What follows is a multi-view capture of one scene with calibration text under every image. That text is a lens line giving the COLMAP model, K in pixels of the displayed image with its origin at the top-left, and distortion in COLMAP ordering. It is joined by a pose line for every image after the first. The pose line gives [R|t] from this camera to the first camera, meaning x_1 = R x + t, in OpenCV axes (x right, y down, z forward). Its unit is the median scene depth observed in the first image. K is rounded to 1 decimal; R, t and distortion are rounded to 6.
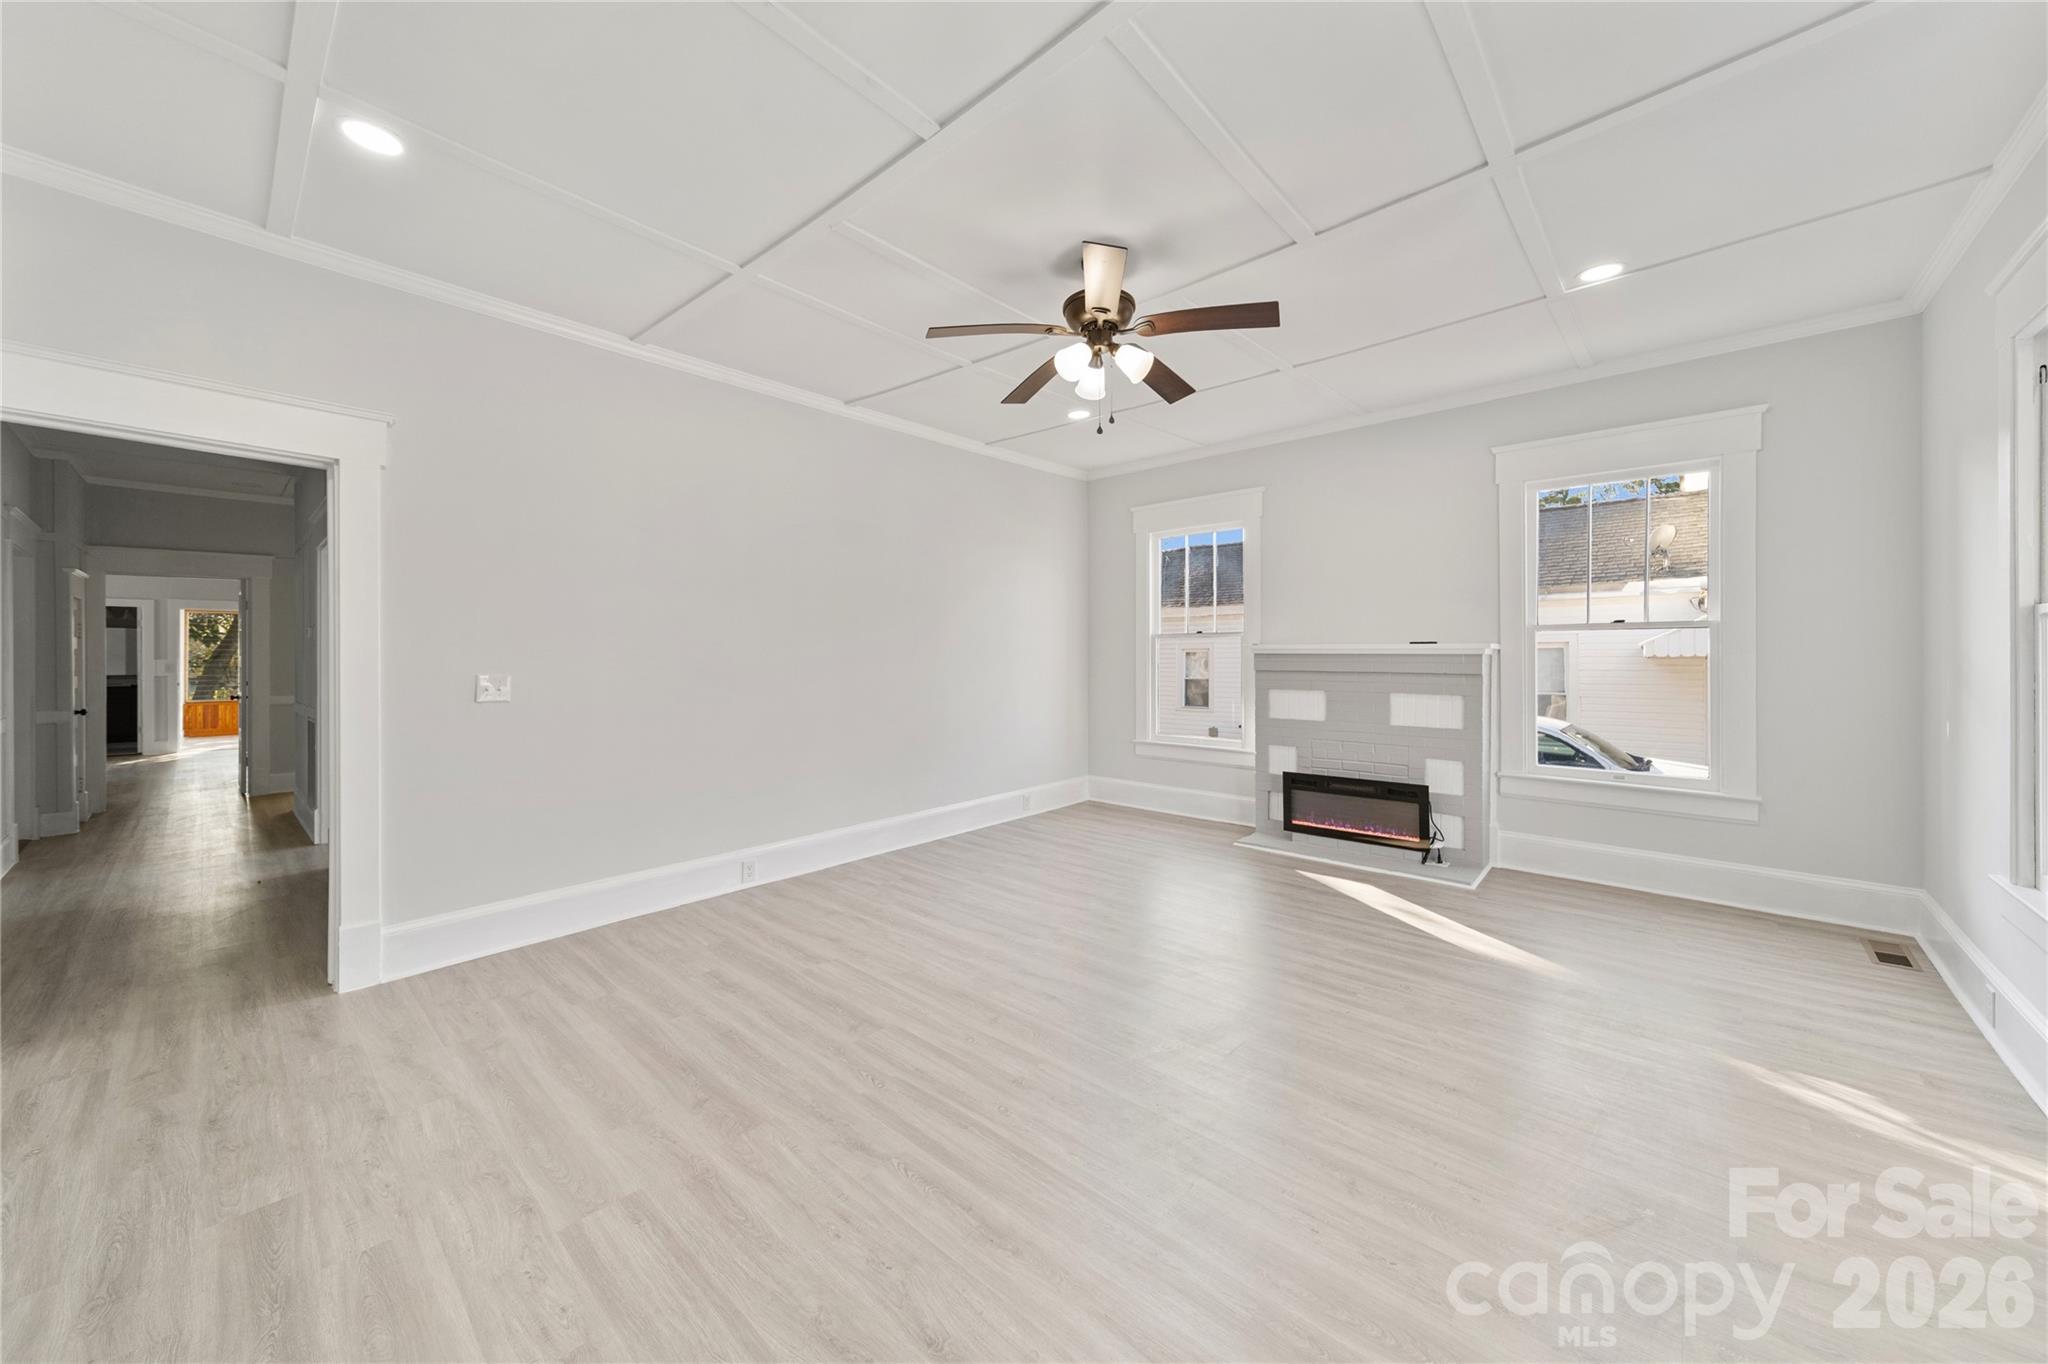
lens RADIAL K [[742.1, 0, 1020.8], [0, 742.1, 658.2], [0, 0, 1]] dist [0.005445, -0.000025]
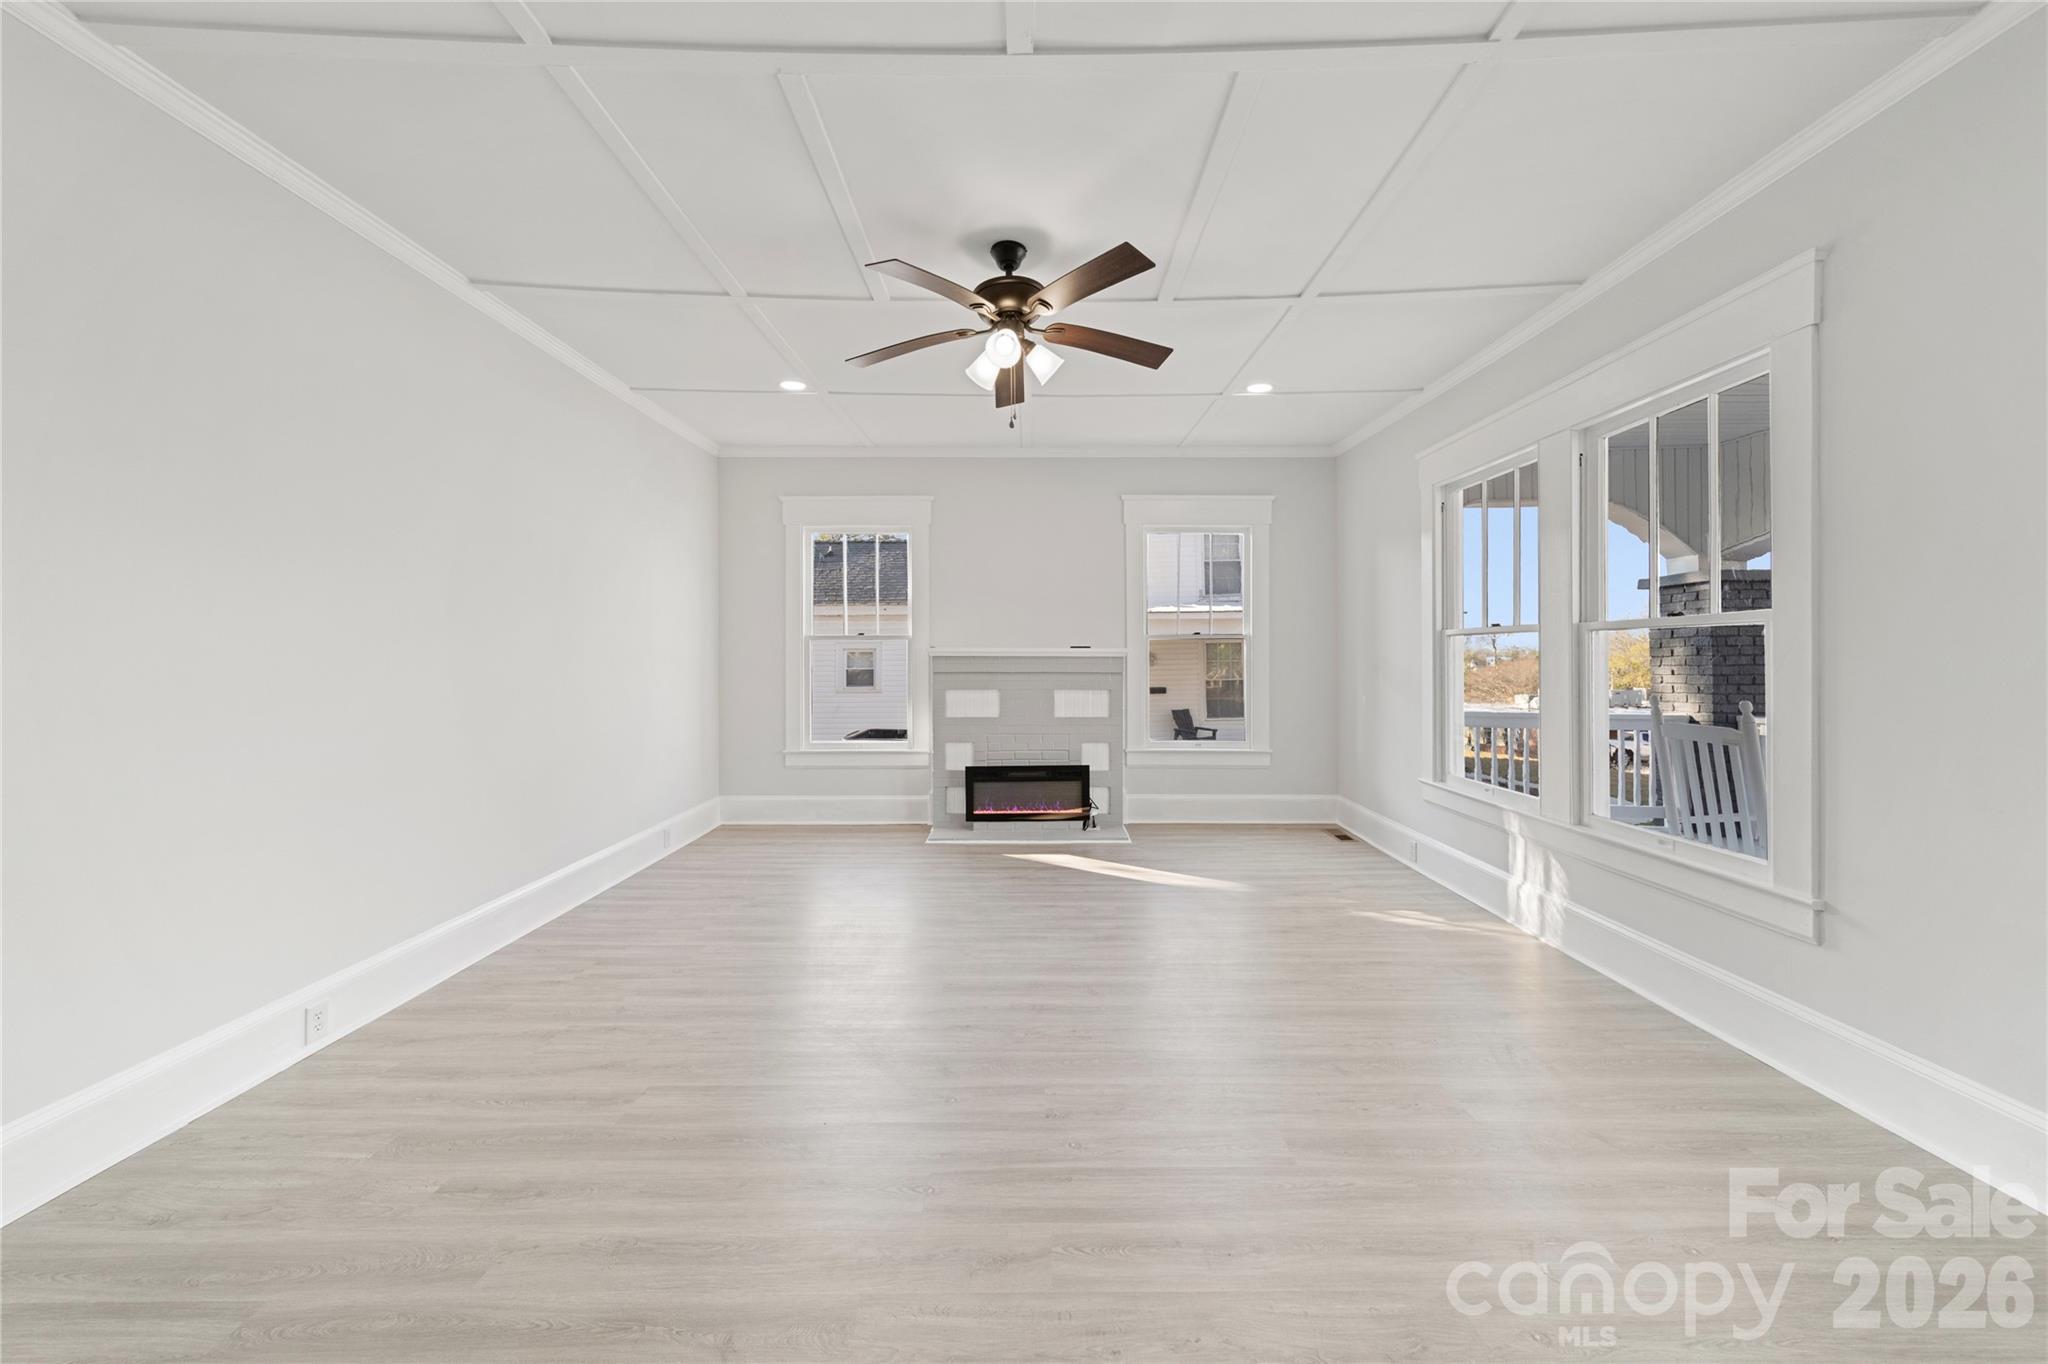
lens RADIAL K [[739.5, 0, 1027.3], [0, 739.5, 661.9], [0, 0, 1]] dist [0.002171, 0.000170]
pose [[0.735358, -0.002899, 0.677673, -0.340004], [0.003520, 0.999994, 0.000459, 0.001917], [-0.677670, 0.002048, 0.735363, 0.177612]]
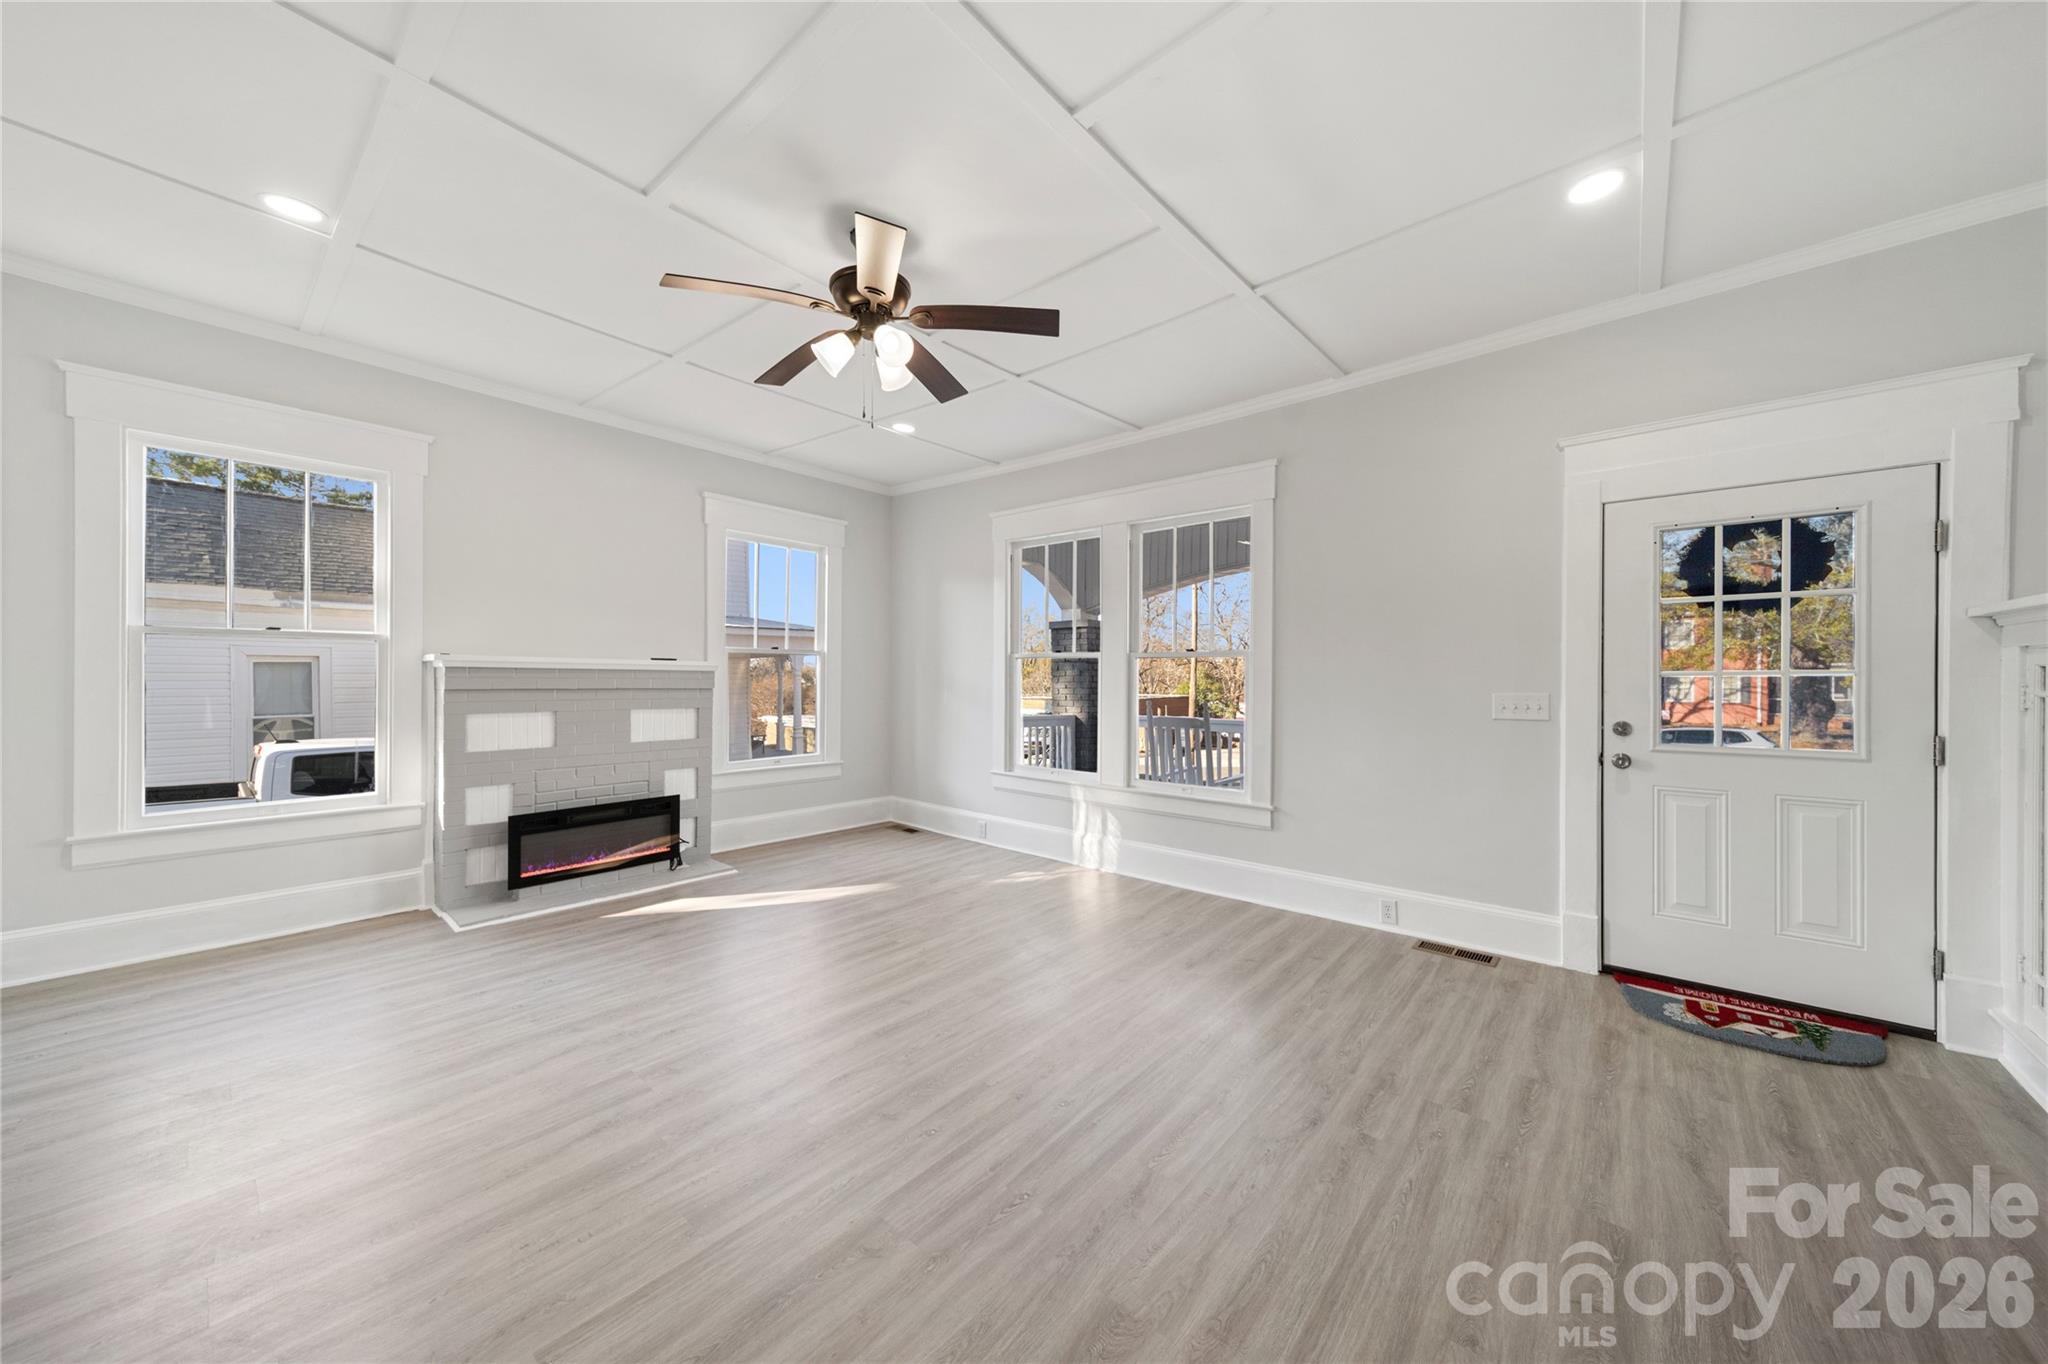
lens RADIAL K [[723.7, 0, 1040.5], [0, 723.7, 683.1], [0, 0, 1]] dist [0.000975, 0.000060]
pose [[-0.057943, -0.006210, 0.998301, -0.509568], [-0.002498, 0.999978, 0.006075, 0.004146], [-0.998317, -0.002142, -0.057957, 0.537280]]
